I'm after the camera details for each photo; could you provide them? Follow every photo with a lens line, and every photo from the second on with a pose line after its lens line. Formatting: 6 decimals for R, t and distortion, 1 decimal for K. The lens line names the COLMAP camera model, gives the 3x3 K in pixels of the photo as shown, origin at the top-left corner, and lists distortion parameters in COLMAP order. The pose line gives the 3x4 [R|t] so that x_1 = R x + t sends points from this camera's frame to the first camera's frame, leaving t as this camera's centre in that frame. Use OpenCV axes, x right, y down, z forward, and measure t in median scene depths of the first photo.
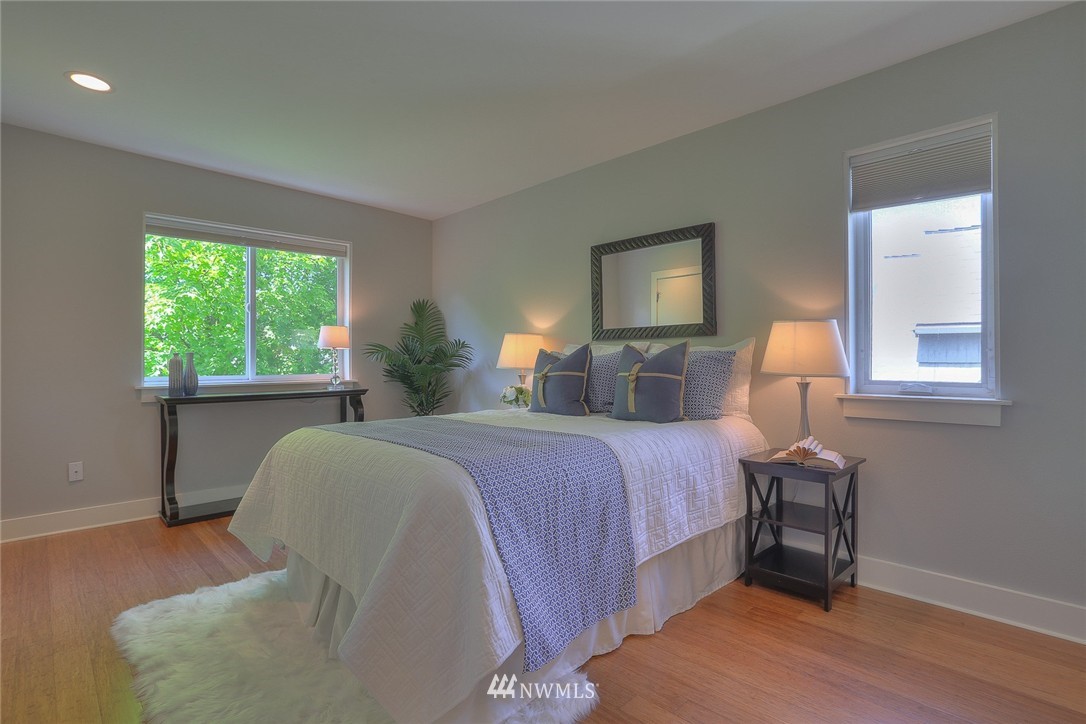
lens RADIAL K [[539.4, 0, 543.1], [0, 539.4, 362.1], [0, 0, 1]] dist [-0.055682, 0.023655]
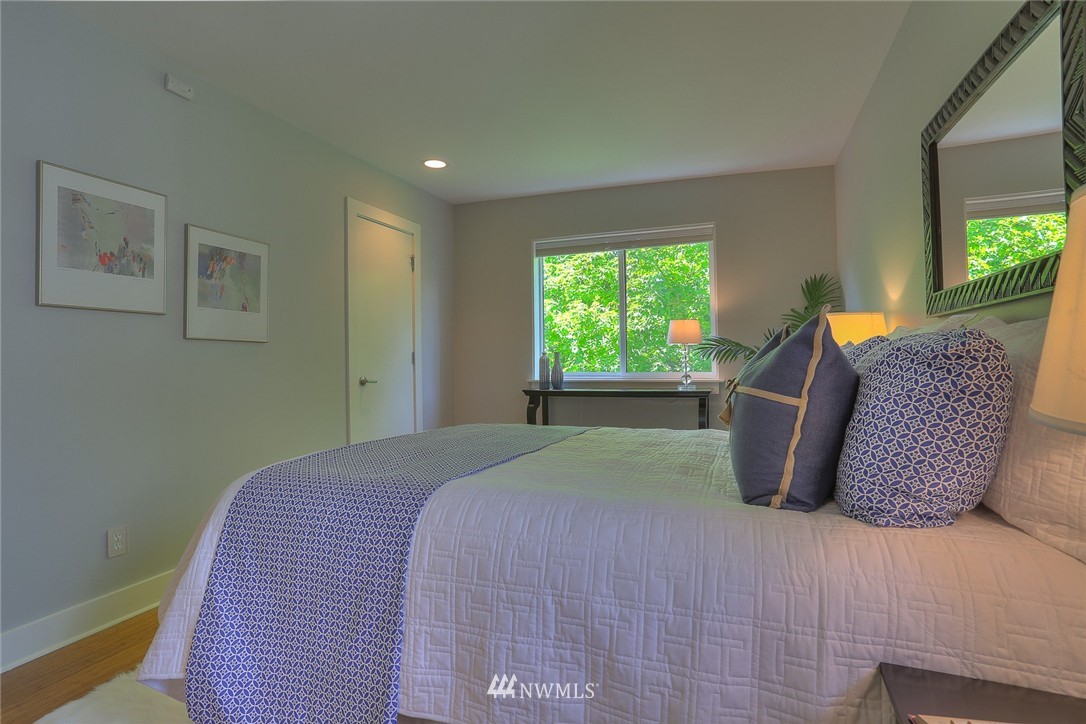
lens RADIAL K [[539.4, 0, 542.7], [0, 539.4, 360.3], [0, 0, 1]] dist [-0.055682, 0.023655]
pose [[0.395475, 0.000506, -0.918477, 0.356557], [0.008911, 0.999951, 0.004387, -0.004972], [0.918434, -0.009919, 0.395451, 0.420935]]
